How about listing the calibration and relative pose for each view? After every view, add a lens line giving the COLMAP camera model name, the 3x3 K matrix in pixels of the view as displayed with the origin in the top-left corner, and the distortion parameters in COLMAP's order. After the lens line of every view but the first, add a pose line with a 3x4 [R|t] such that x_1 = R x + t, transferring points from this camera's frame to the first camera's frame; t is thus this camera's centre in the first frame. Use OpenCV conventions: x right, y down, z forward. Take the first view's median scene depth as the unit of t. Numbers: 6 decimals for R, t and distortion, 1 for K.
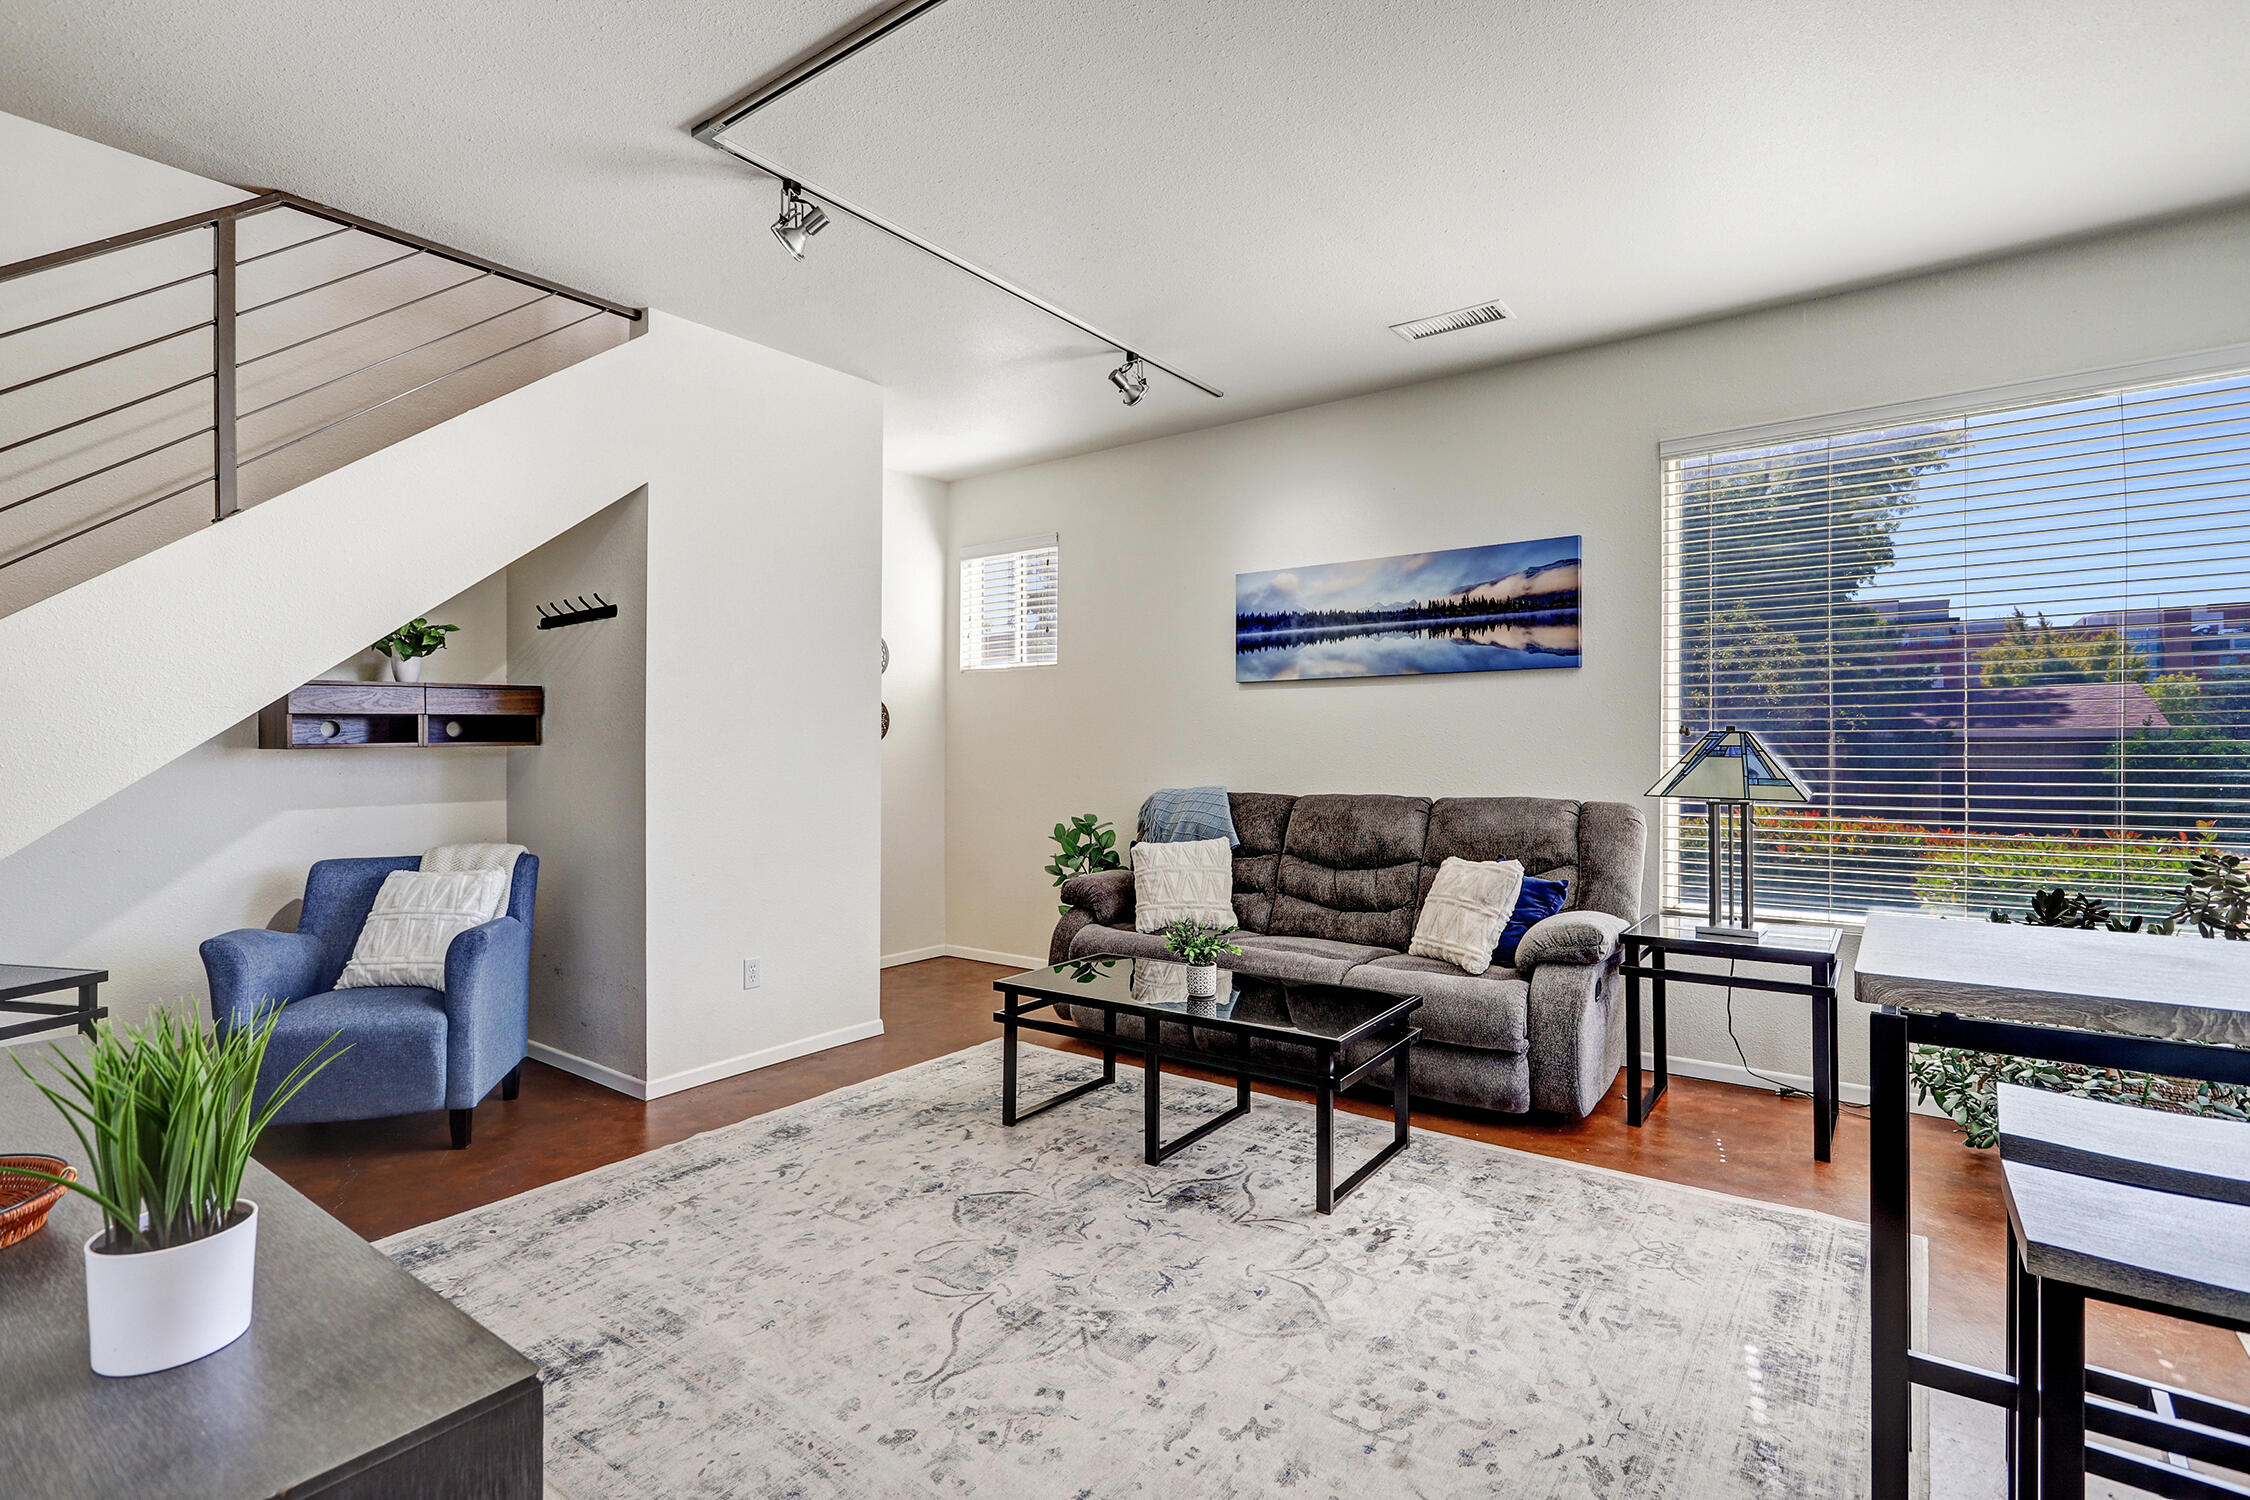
lens RADIAL K [[1066.2, 0, 1125.3], [0, 1066.2, 738.2], [0, 0, 1]] dist [-0.004344, 0.003683]
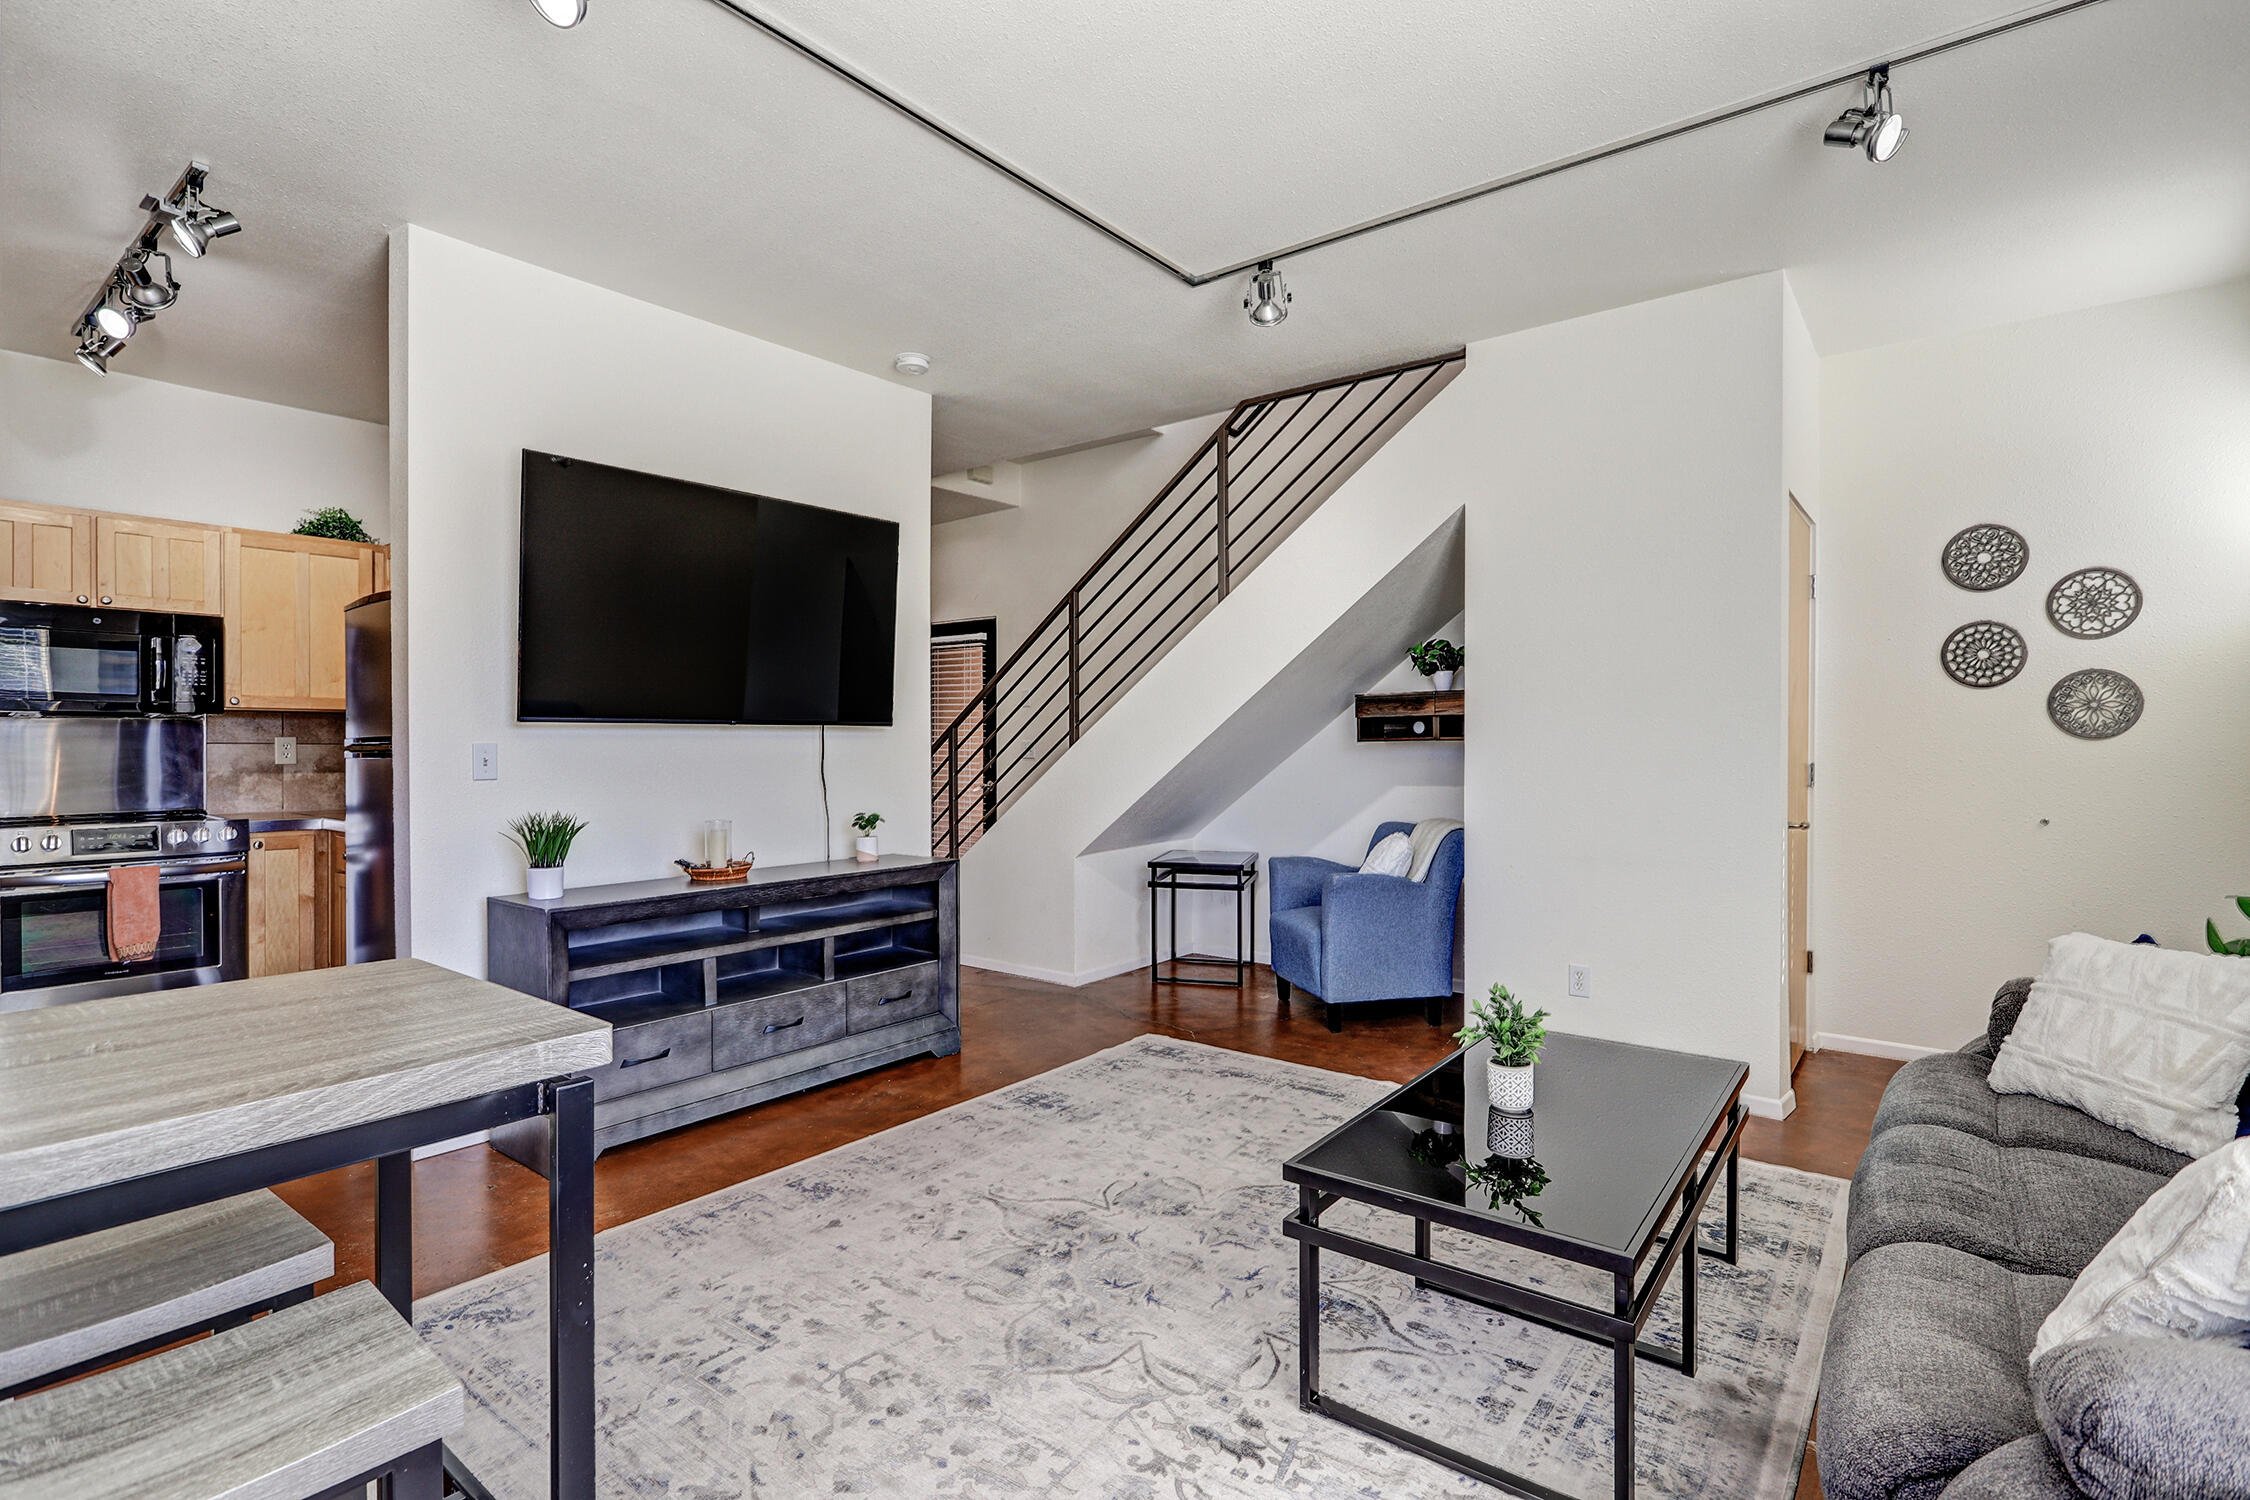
lens RADIAL K [[1066.2, 0, 1117.3], [0, 1066.2, 740.3], [0, 0, 1]] dist [-0.004344, 0.003683]
pose [[-0.036414, 0.002808, -0.999333, 0.747515], [0.007525, 0.999968, 0.002536, 0.001155], [0.999308, -0.007428, -0.036434, 0.754584]]
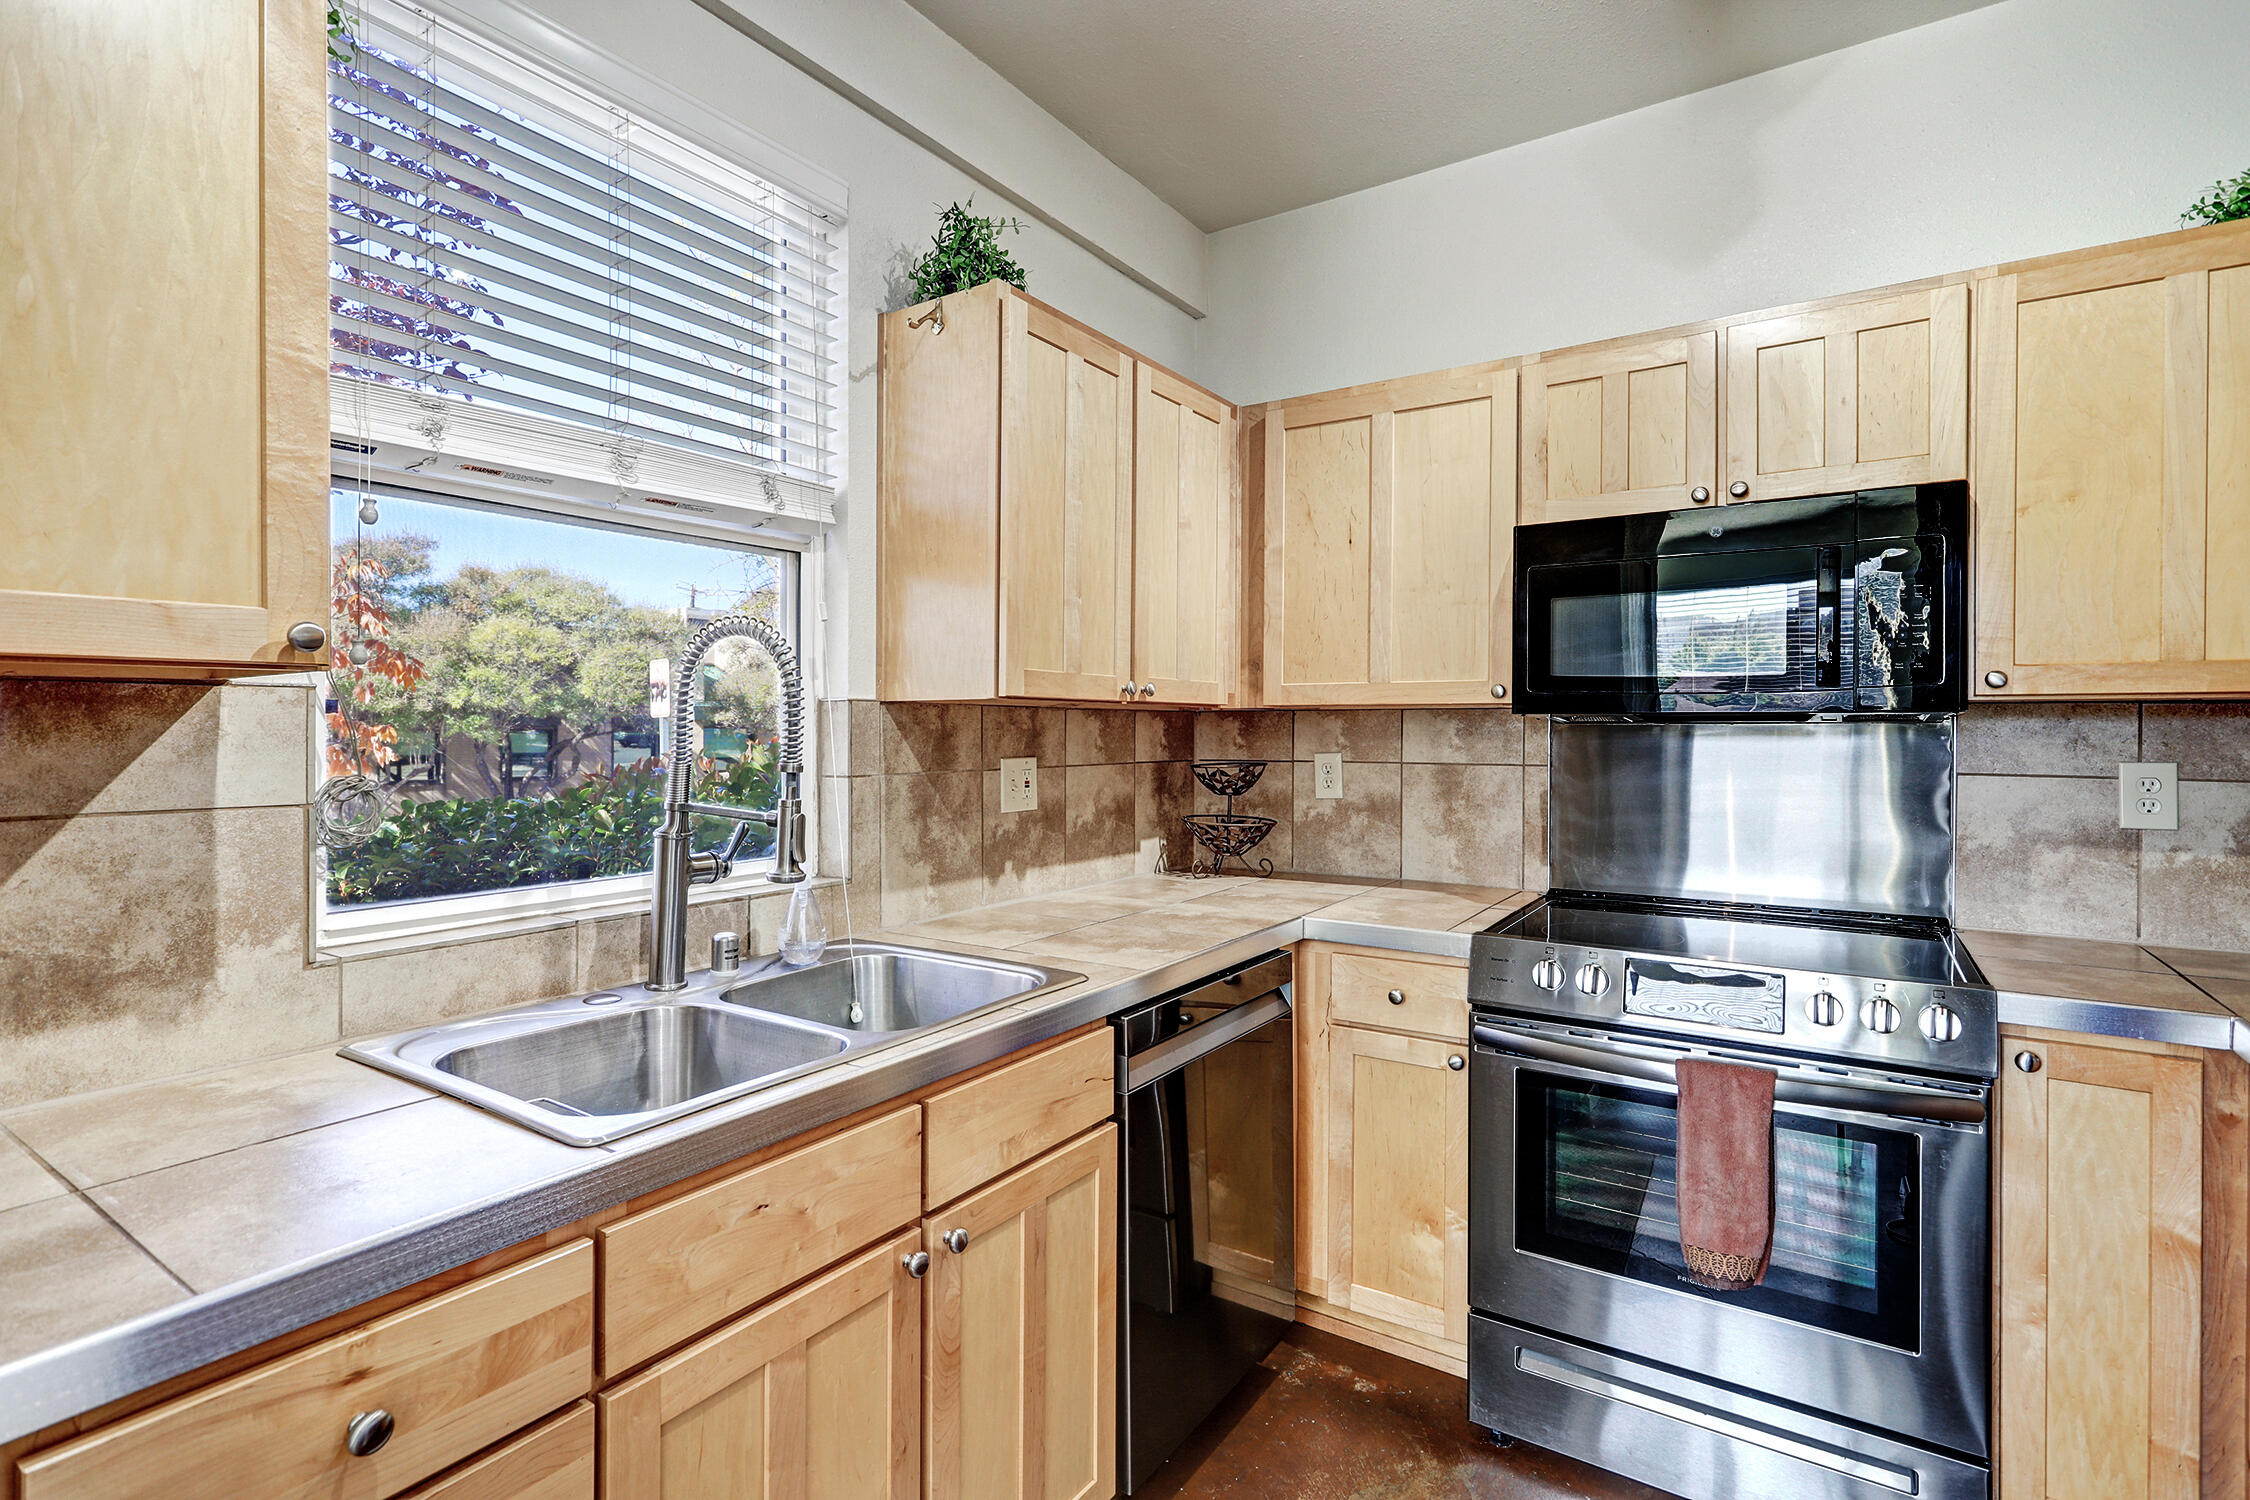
lens RADIAL K [[1066.2, 0, 1122.9], [0, 1066.2, 736.8], [0, 0, 1]] dist [-0.004344, 0.003683]
pose [[-0.998788, 0.000639, -0.049210, -0.061352], [0.000686, 0.999999, -0.000944, -0.022603], [0.049210, -0.000977, -0.998788, 0.134659]]
